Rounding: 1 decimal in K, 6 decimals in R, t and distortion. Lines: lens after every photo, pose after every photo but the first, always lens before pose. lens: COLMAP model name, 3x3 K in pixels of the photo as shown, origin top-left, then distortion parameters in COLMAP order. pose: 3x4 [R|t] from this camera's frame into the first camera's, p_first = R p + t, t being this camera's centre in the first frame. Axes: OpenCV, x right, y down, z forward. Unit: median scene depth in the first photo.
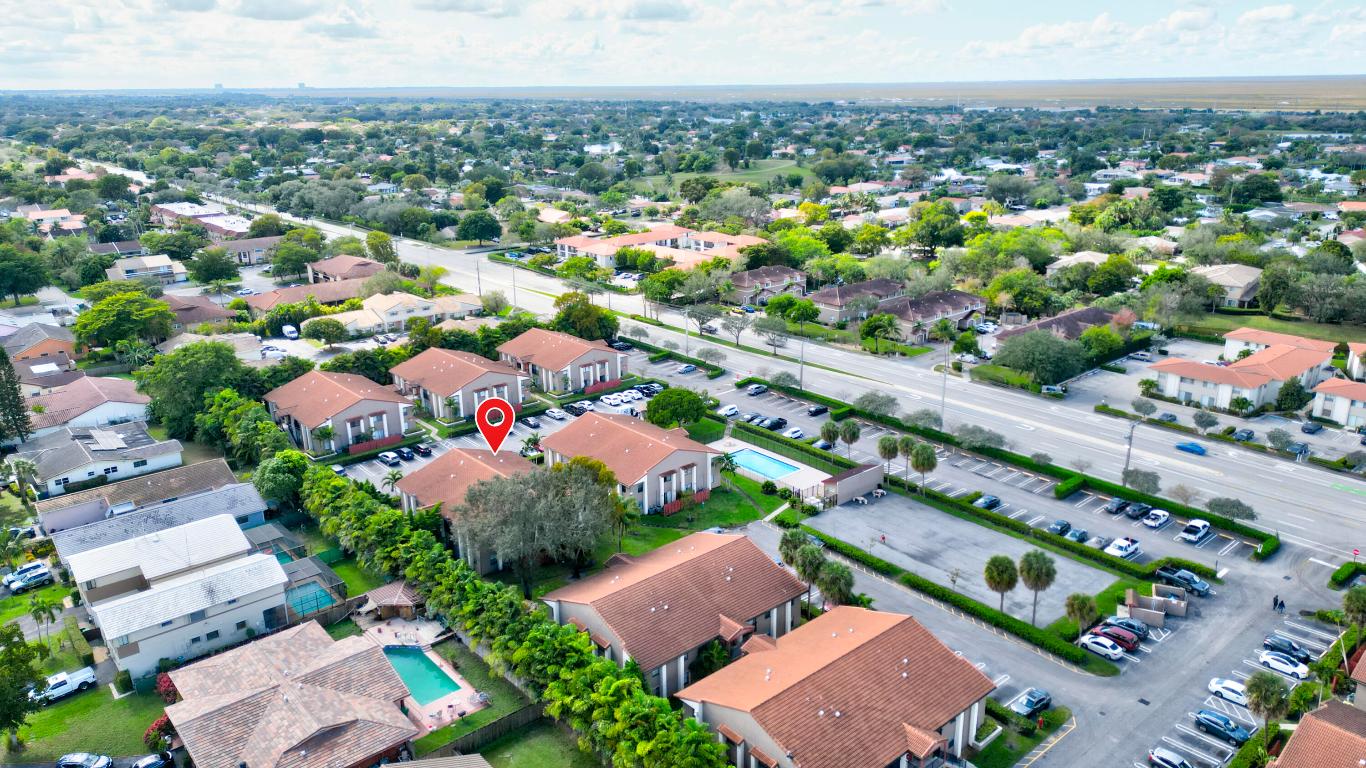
lens RADIAL K [[953.5, 0, 683.0], [0, 953.5, 384.0], [0, 0, 1]] dist [0.092066, -0.100608]
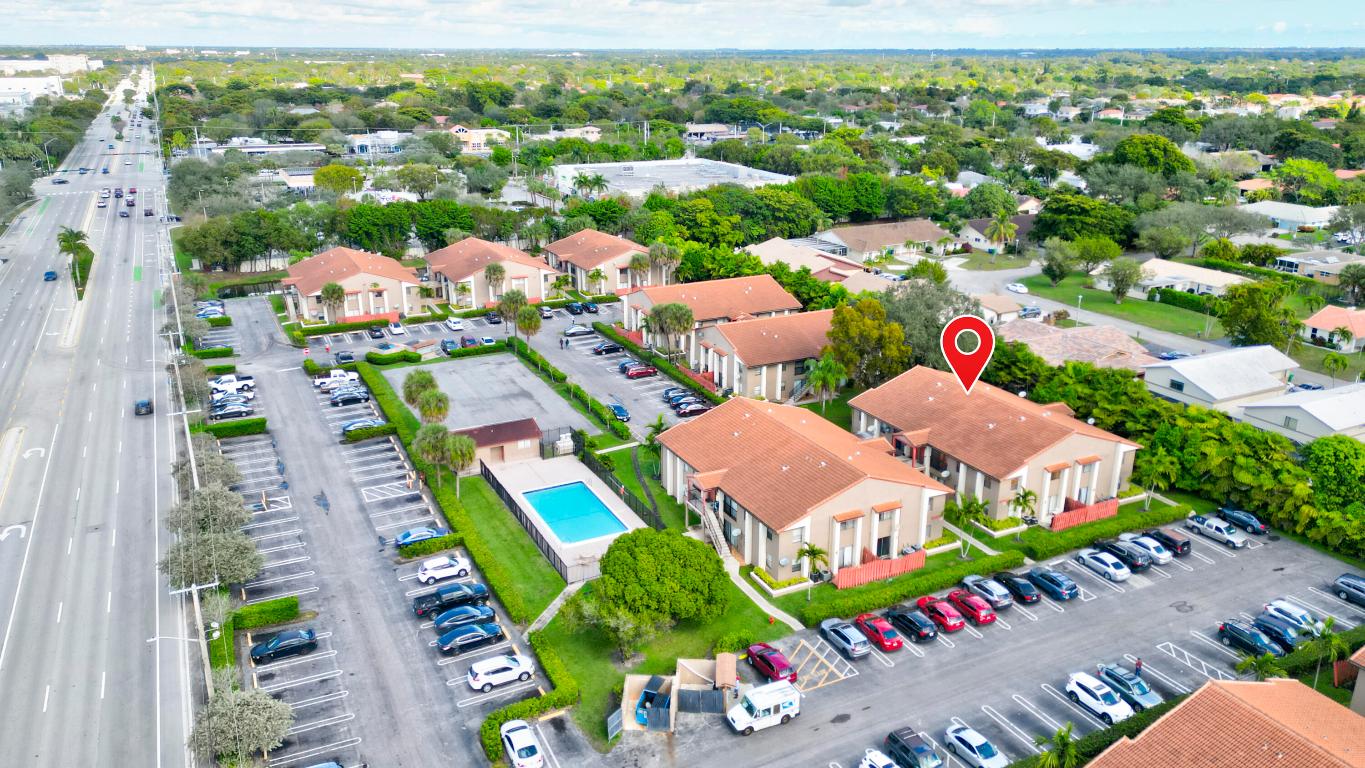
lens RADIAL K [[993.0, 0, 682.5], [0, 993.0, 384.0], [0, 0, 1]] dist [0.106617, -0.117083]
pose [[-0.968181, -0.072938, 0.239388, -0.139950], [0.080730, 0.814411, 0.574645, -0.350765], [-0.236873, 0.575686, -0.782609, 1.497048]]
